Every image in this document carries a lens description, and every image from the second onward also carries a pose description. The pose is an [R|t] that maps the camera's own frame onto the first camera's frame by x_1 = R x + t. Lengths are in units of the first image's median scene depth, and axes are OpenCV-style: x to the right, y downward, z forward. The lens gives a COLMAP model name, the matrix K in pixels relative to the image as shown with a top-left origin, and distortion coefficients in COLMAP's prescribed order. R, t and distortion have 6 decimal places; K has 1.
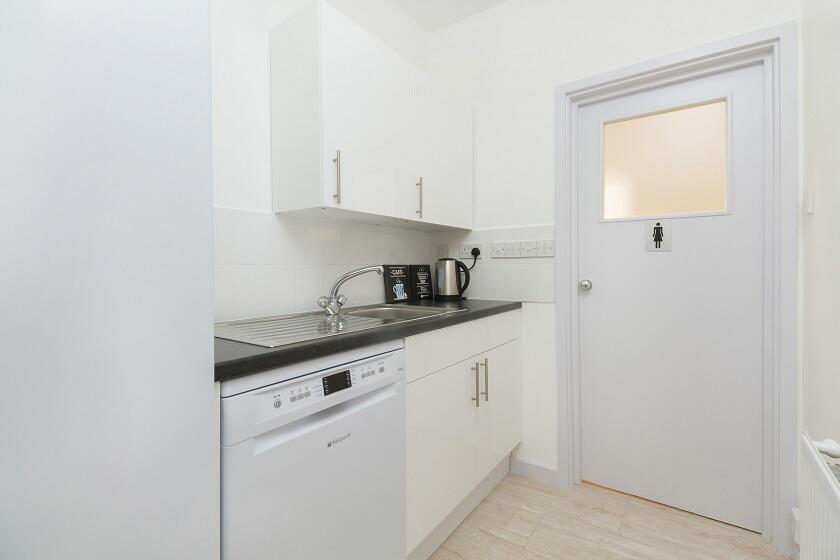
lens RADIAL K [[380.3, 0, 422.8], [0, 380.3, 278.3], [0, 0, 1]] dist [-0.000048, 0.000003]
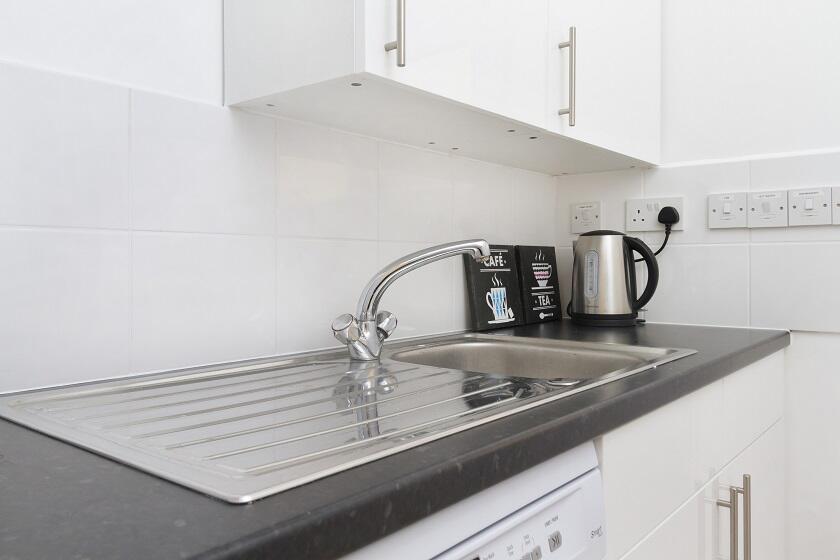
lens RADIAL K [[673.8, 0, 418.9], [0, 673.8, 276.5], [0, 0, 1]] dist [0.010780, -0.000271]
pose [[0.997560, 0.005337, -0.069611, -0.098590], [-0.006061, 0.999930, -0.010198, 0.010455], [0.069552, 0.010595, 0.997522, 0.217972]]
